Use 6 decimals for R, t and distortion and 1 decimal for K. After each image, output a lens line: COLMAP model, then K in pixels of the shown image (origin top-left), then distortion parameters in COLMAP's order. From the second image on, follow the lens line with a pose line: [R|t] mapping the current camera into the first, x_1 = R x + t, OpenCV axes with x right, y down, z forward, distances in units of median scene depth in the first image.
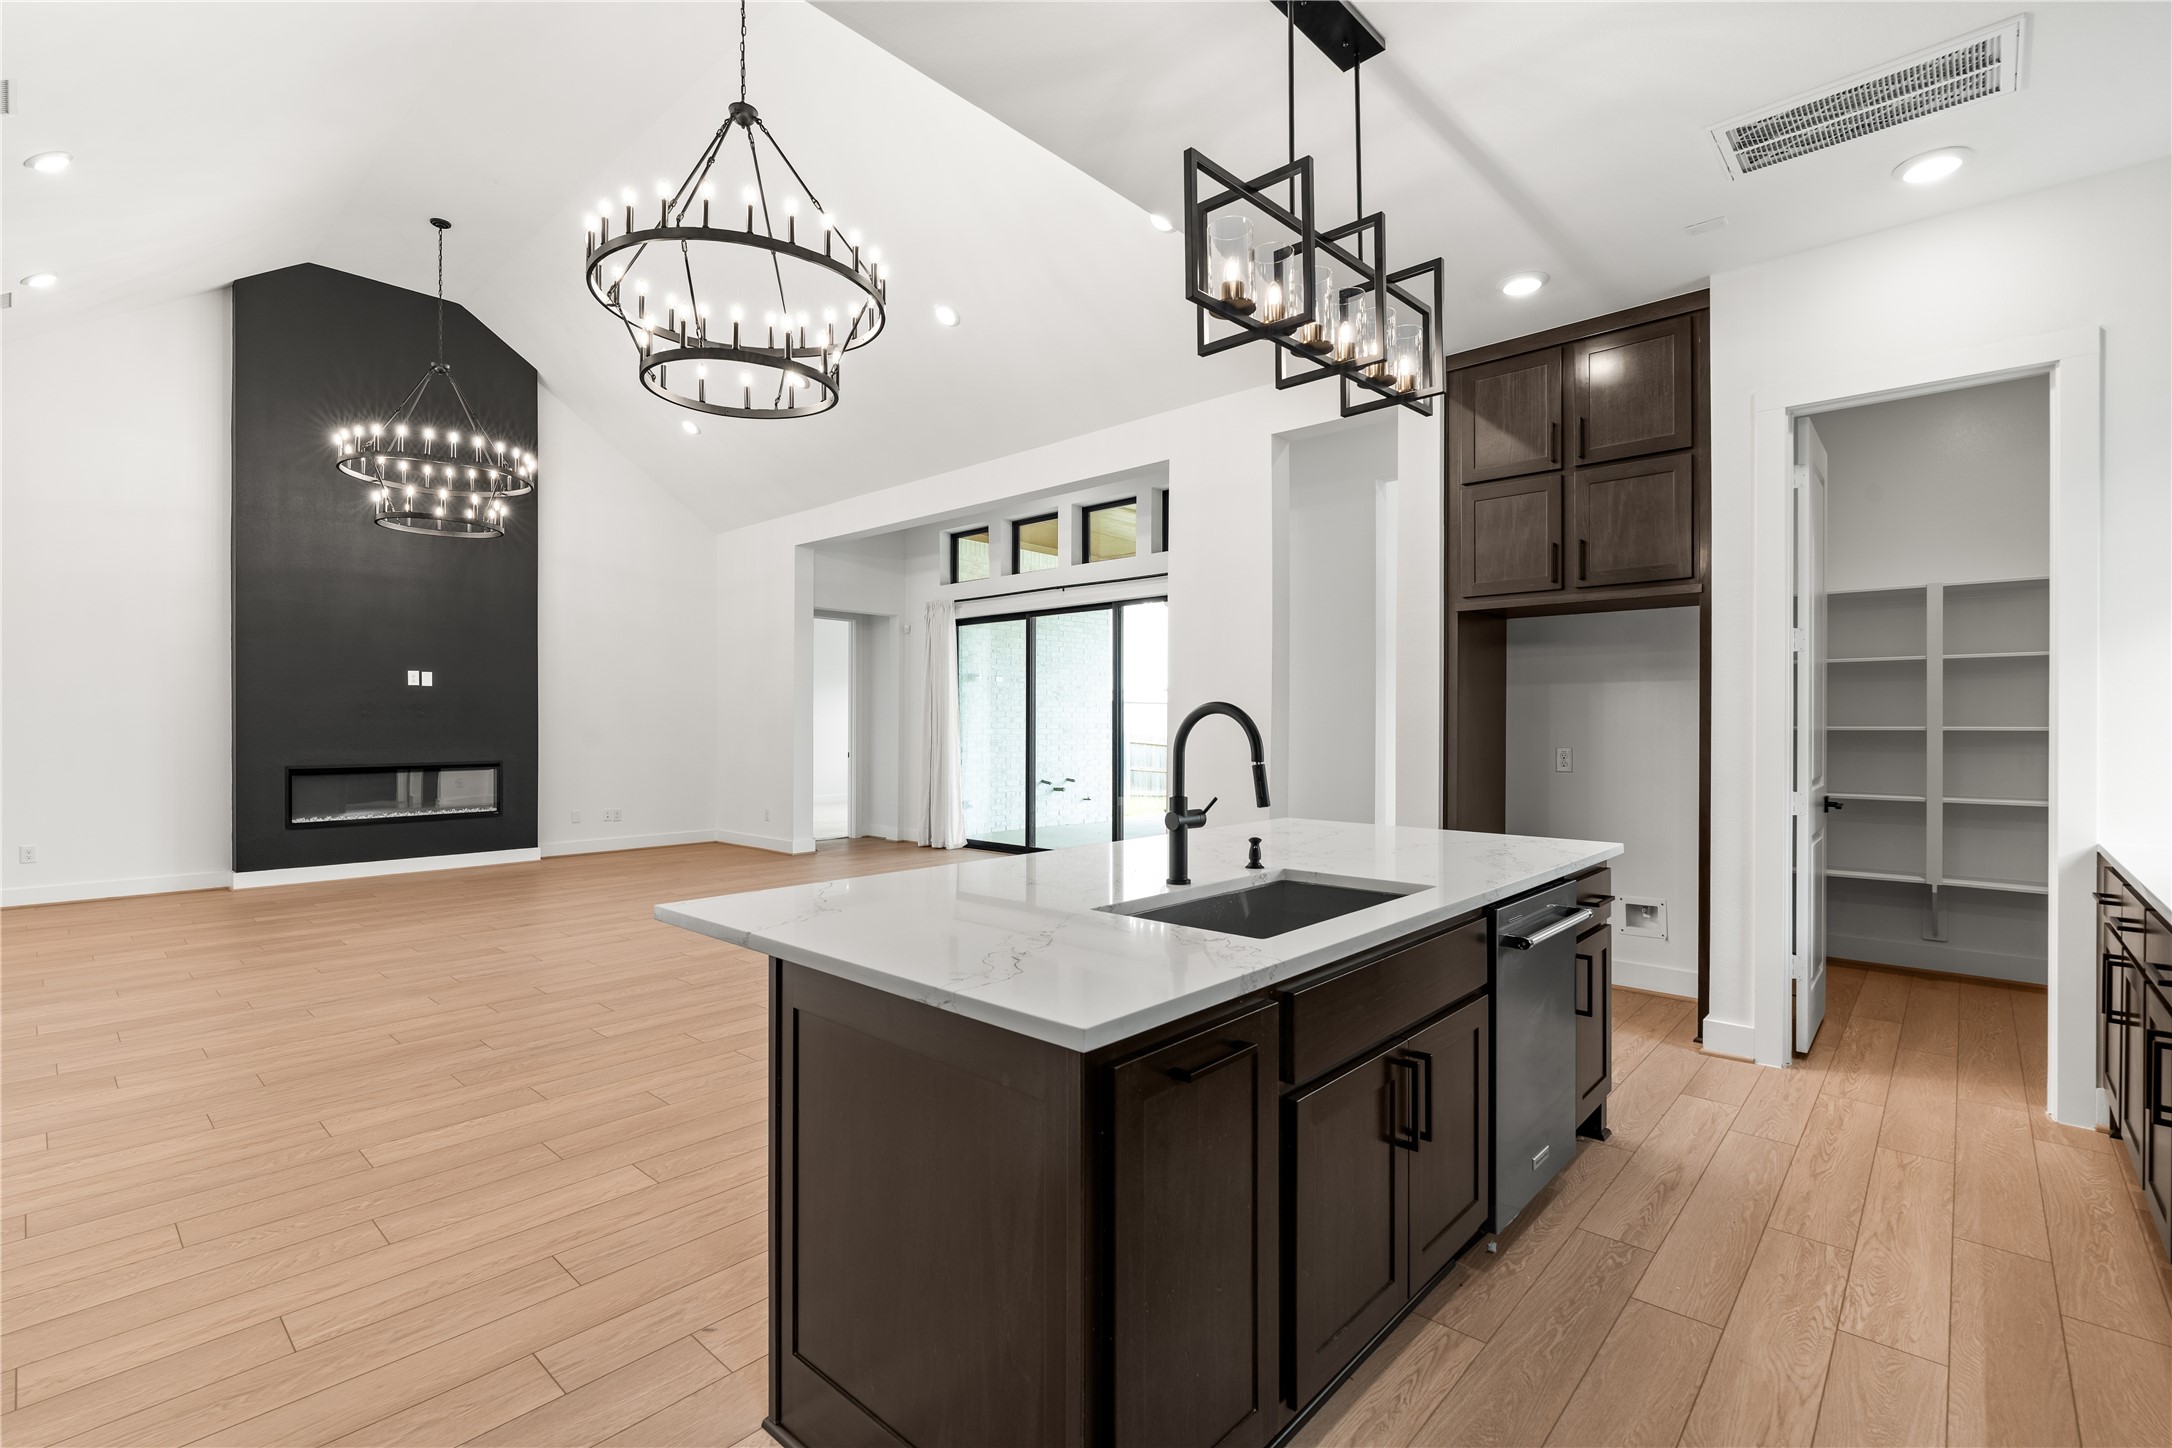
lens RADIAL K [[977.7, 0, 1082.8], [0, 977.7, 723.9], [0, 0, 1]] dist [-0.007736, 0.003050]
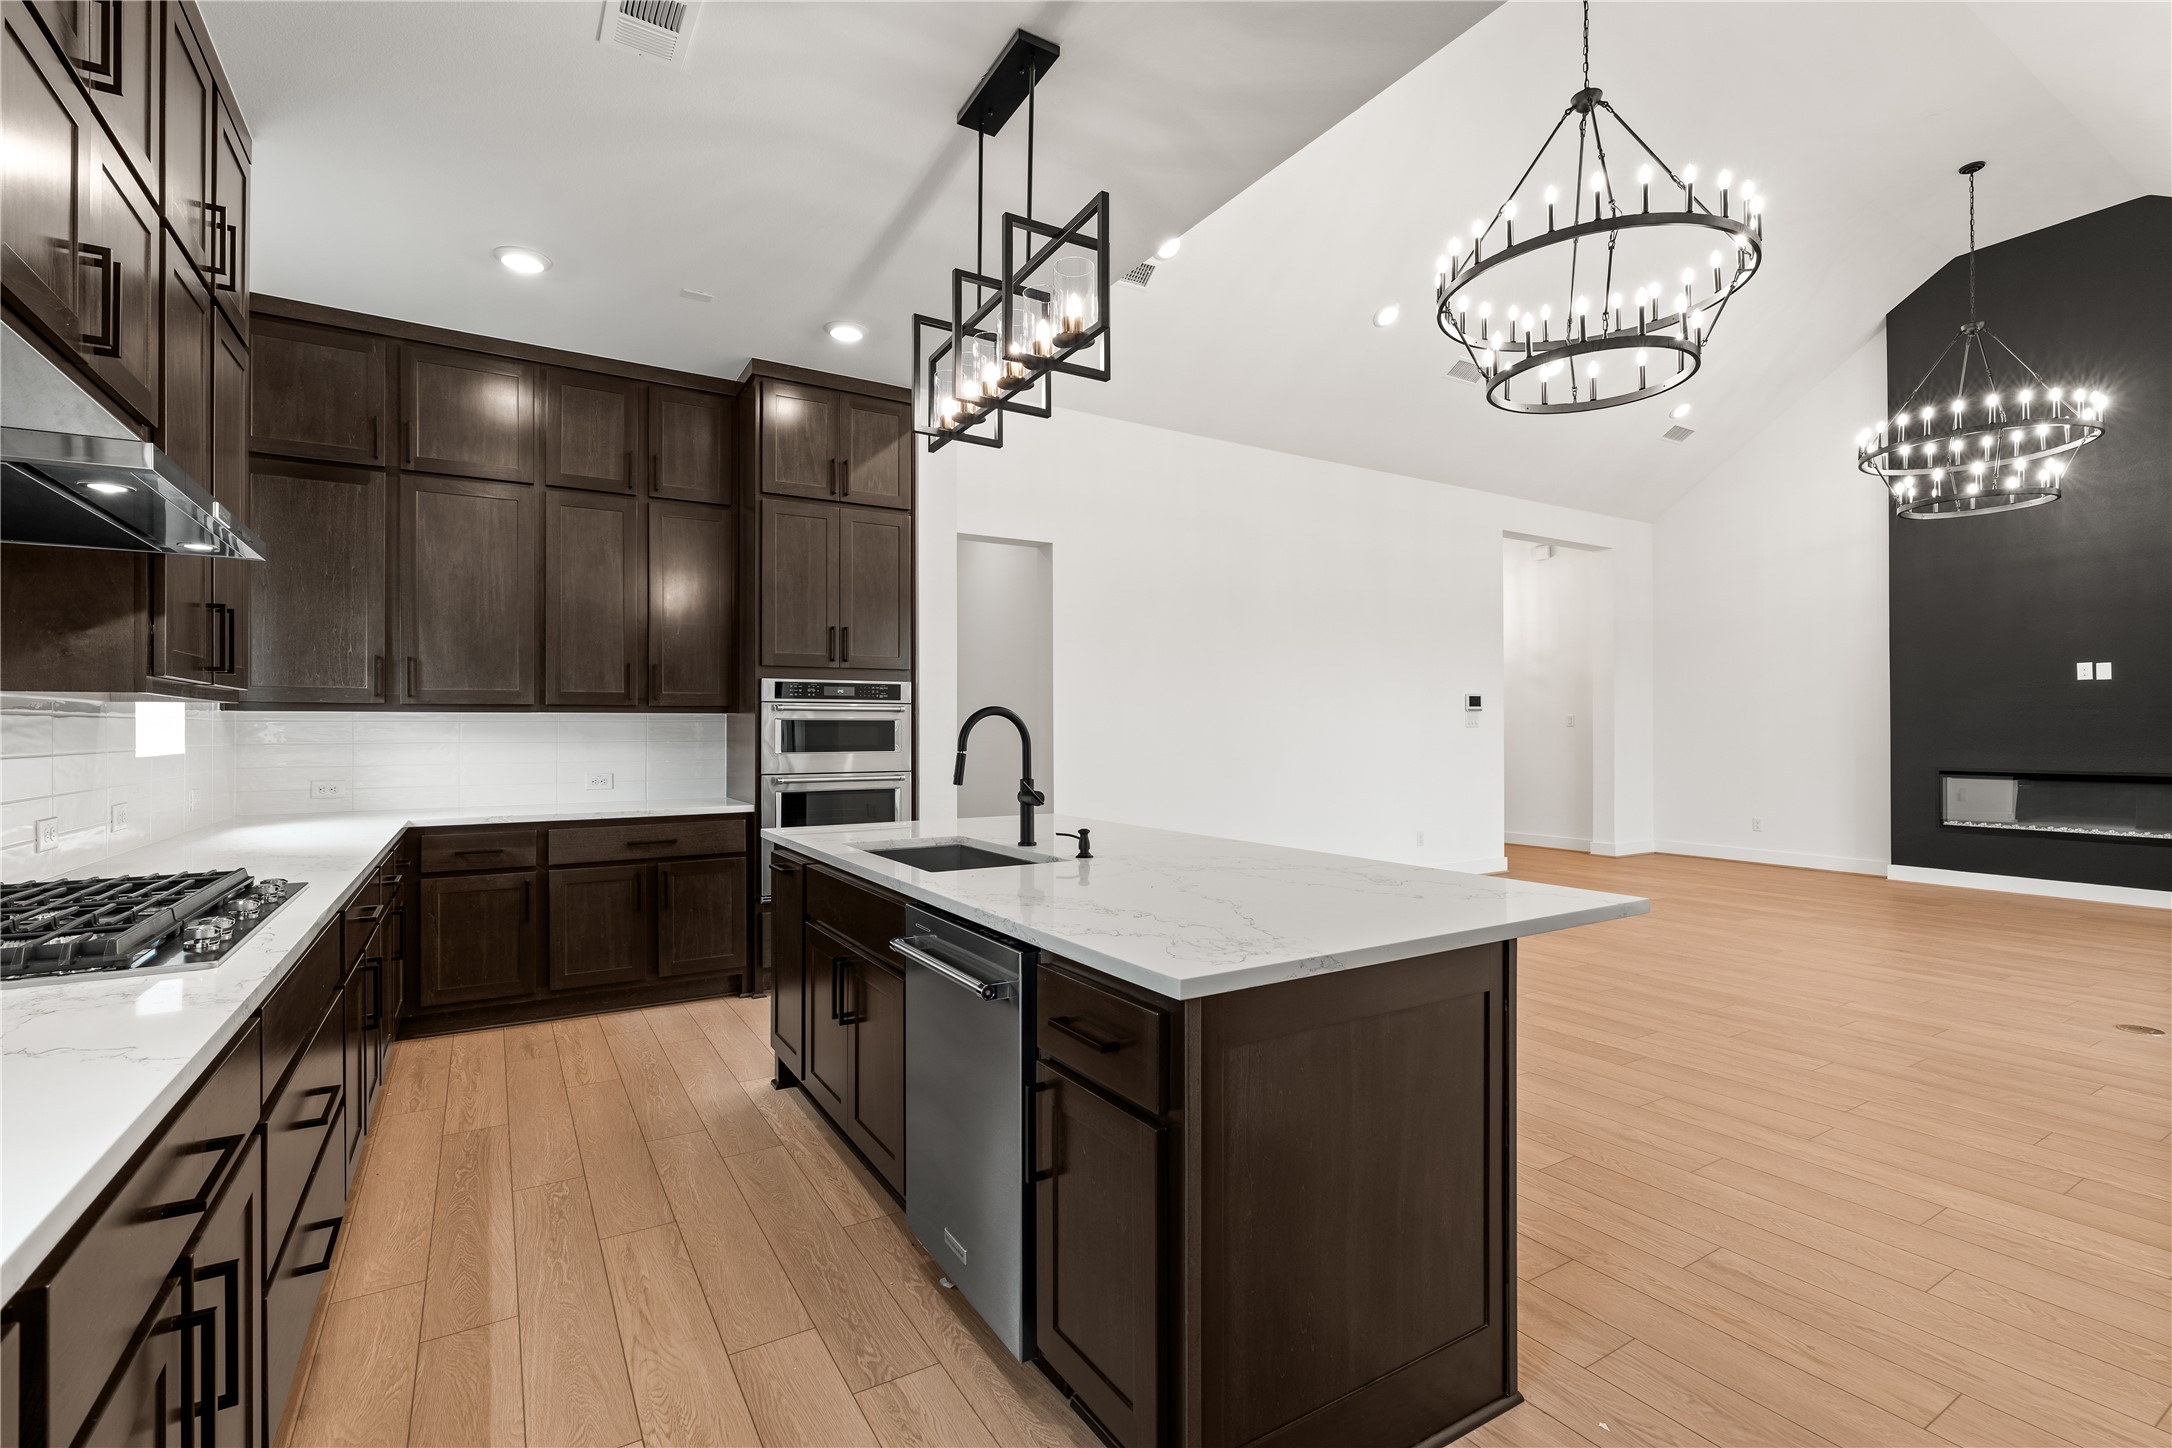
lens RADIAL K [[977.7, 0, 1091.8], [0, 977.7, 722.0], [0, 0, 1]] dist [-0.007736, 0.003050]
pose [[-0.273182, -0.007754, -0.961931, 0.413456], [0.001035, 0.999965, -0.008354, 0.002878], [0.961962, -0.003277, -0.273165, 0.447326]]
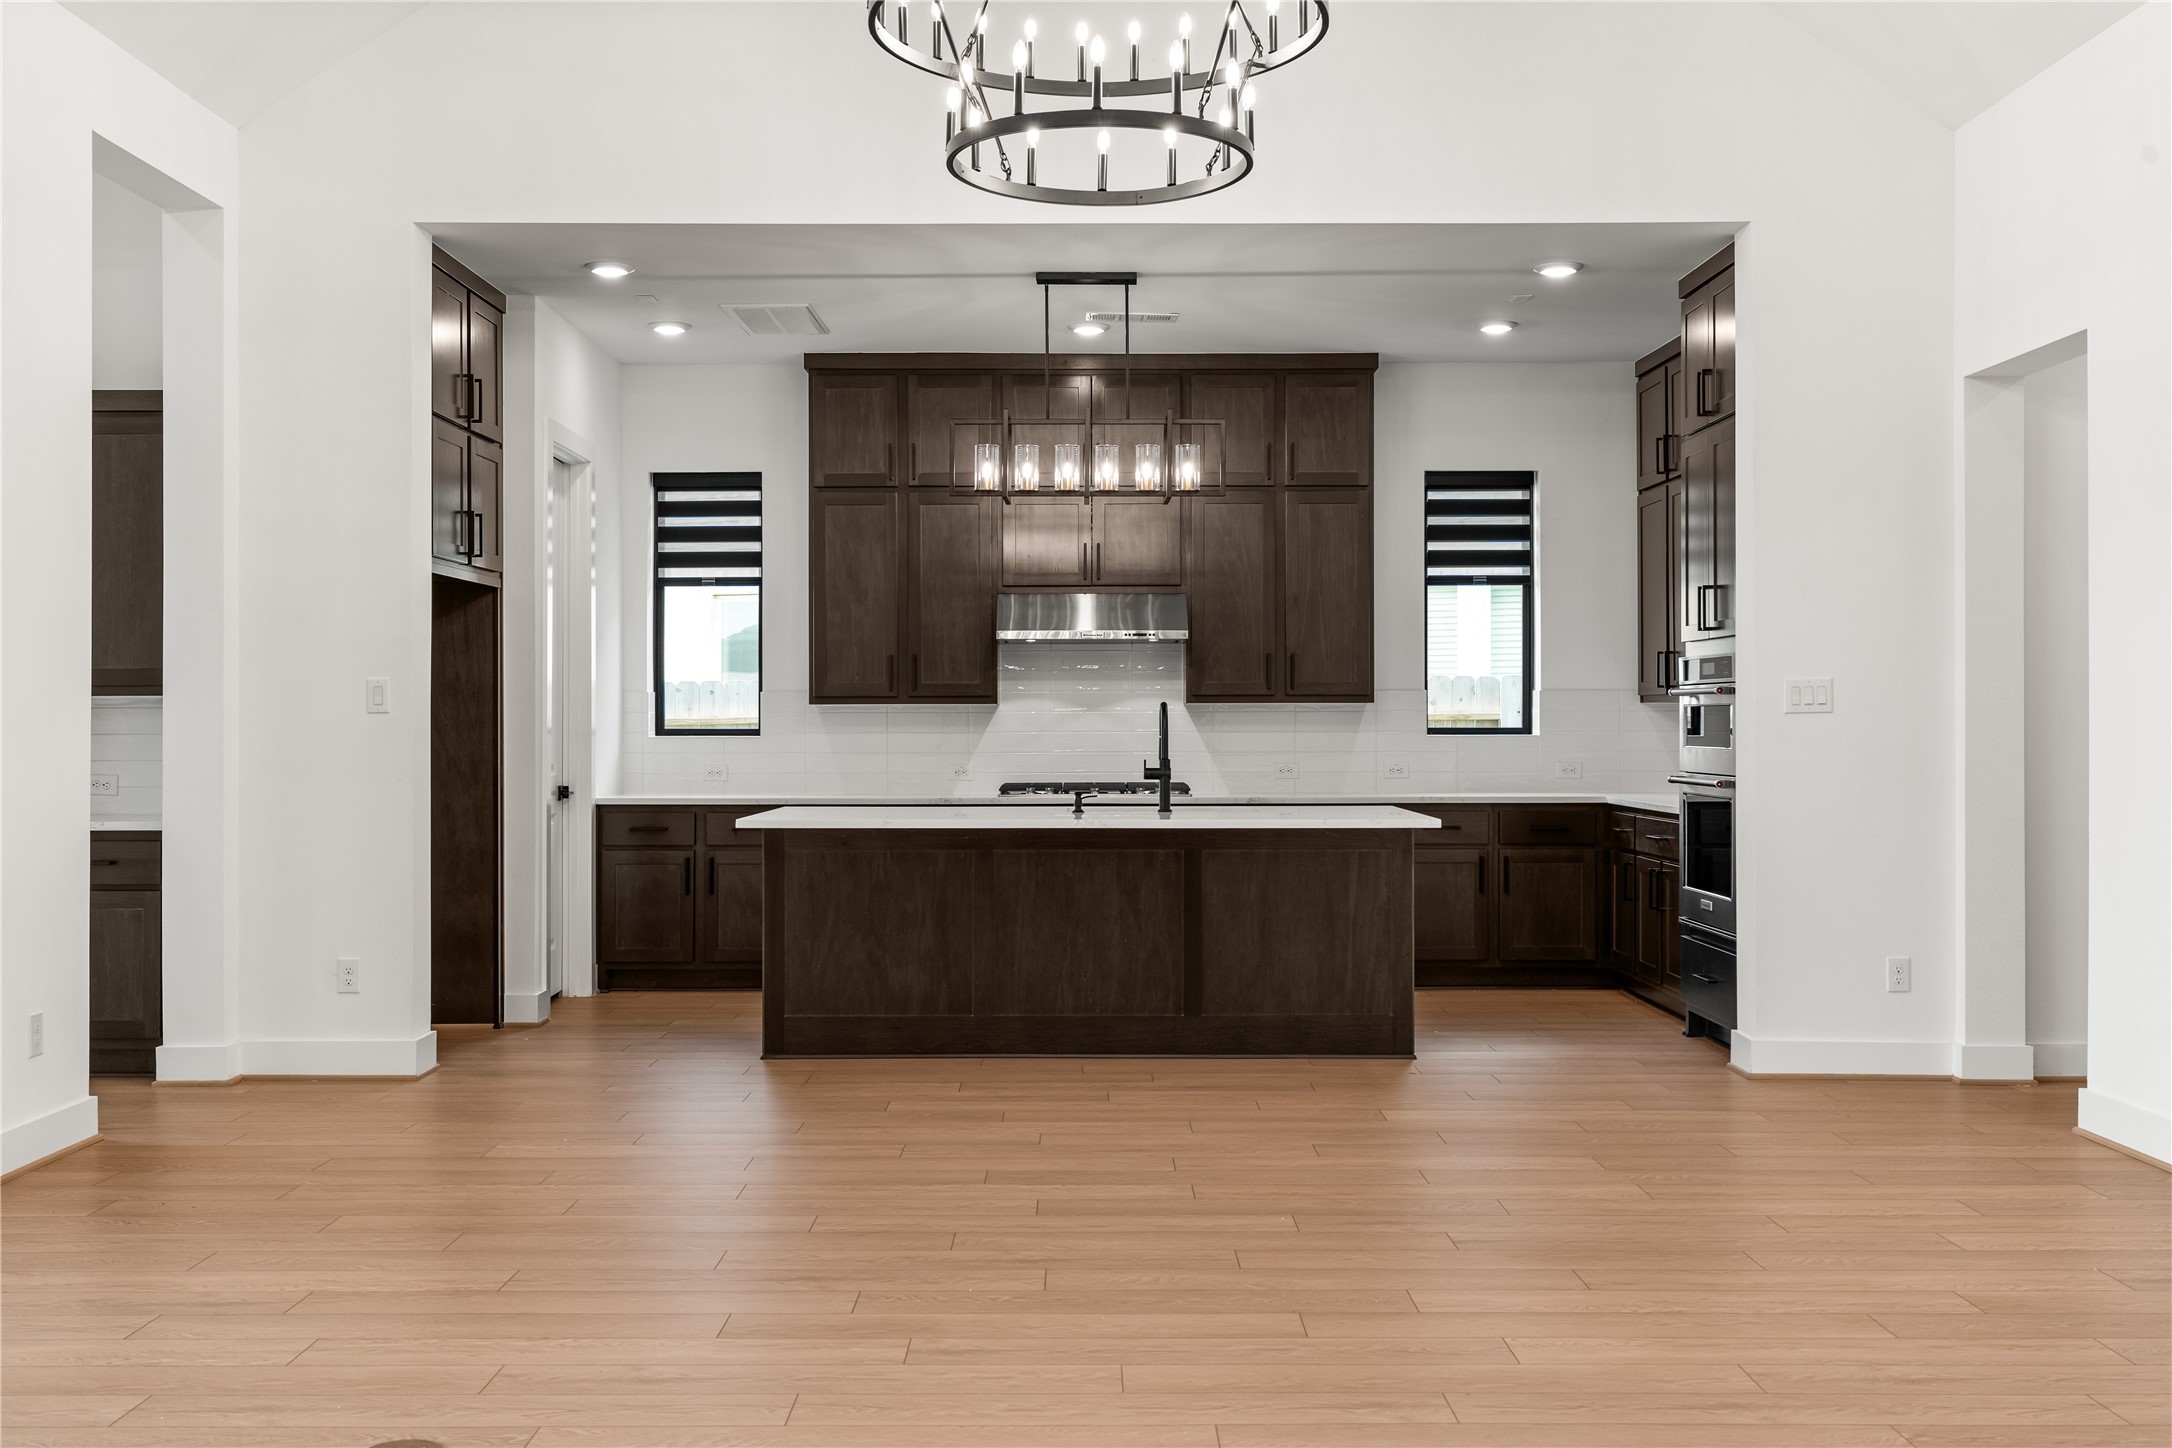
lens RADIAL K [[2129.1, 0, 1091.7], [0, 2129.1, 715.3], [0, 0, 1]] dist [0.008950, 0.000000]
pose [[-0.677102, 0.002337, 0.735885, -0.756673], [0.000975, 0.999997, -0.002278, 0.002961], [-0.735888, -0.000825, -0.677103, 1.087029]]
